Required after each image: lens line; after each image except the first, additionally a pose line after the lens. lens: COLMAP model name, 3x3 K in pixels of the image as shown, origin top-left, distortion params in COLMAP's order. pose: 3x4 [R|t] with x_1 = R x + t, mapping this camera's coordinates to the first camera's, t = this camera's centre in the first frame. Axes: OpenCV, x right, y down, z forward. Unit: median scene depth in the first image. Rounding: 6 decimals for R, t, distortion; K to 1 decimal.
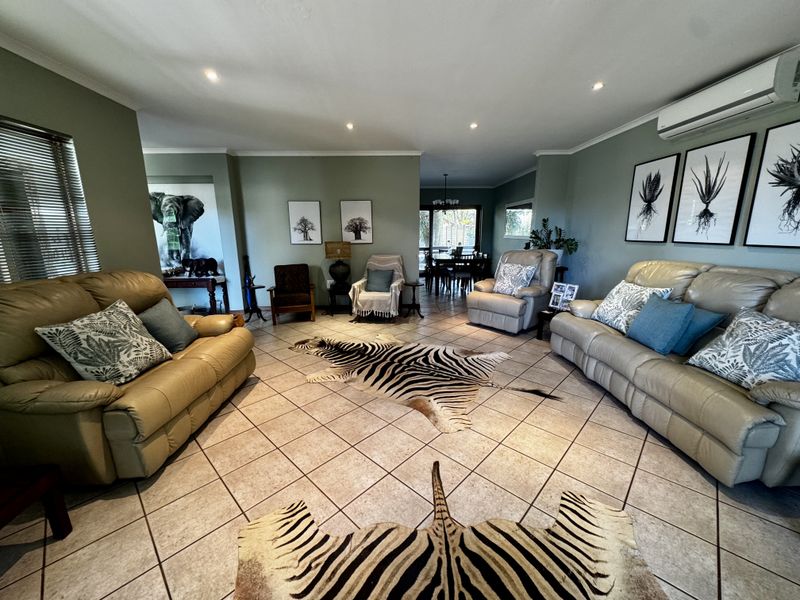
lens RADIAL K [[319.7, 0, 400.0], [0, 319.7, 300.0], [0, 0, 1]] dist [-0.000647, -0.000186]
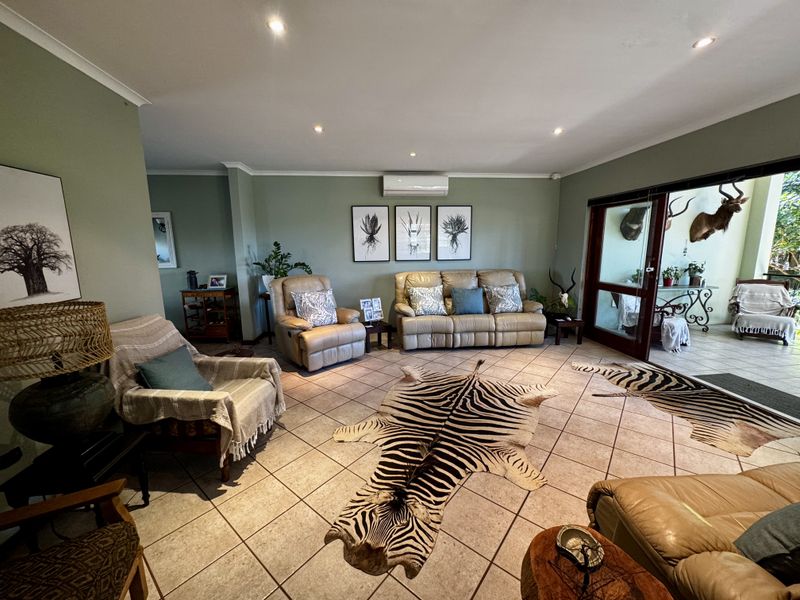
lens RADIAL K [[319.7, 0, 400.0], [0, 319.7, 300.0], [0, 0, 1]] dist [-0.000647, -0.000186]
pose [[-0.083844, -0.155028, 0.984346, -0.680058], [0.220274, 0.960504, 0.170036, -0.231438], [-0.971828, 0.231082, -0.046384, 0.981114]]
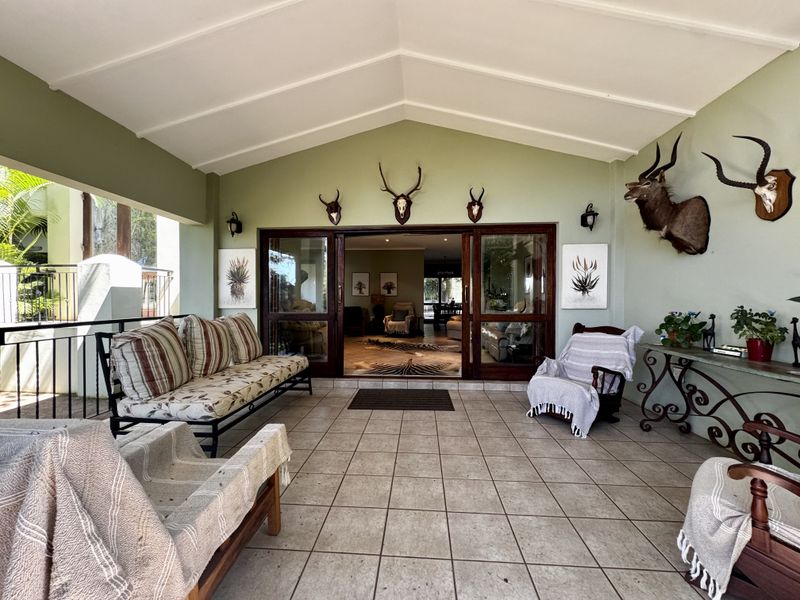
lens RADIAL K [[319.7, 0, 400.0], [0, 319.7, 300.0], [0, 0, 1]] dist [-0.000647, -0.000186]
pose [[0.994589, 0.015832, -0.102672, 0.164390], [-0.036221, 0.979148, -0.199894, 0.291091], [0.097366, 0.202532, 0.974423, -1.059124]]
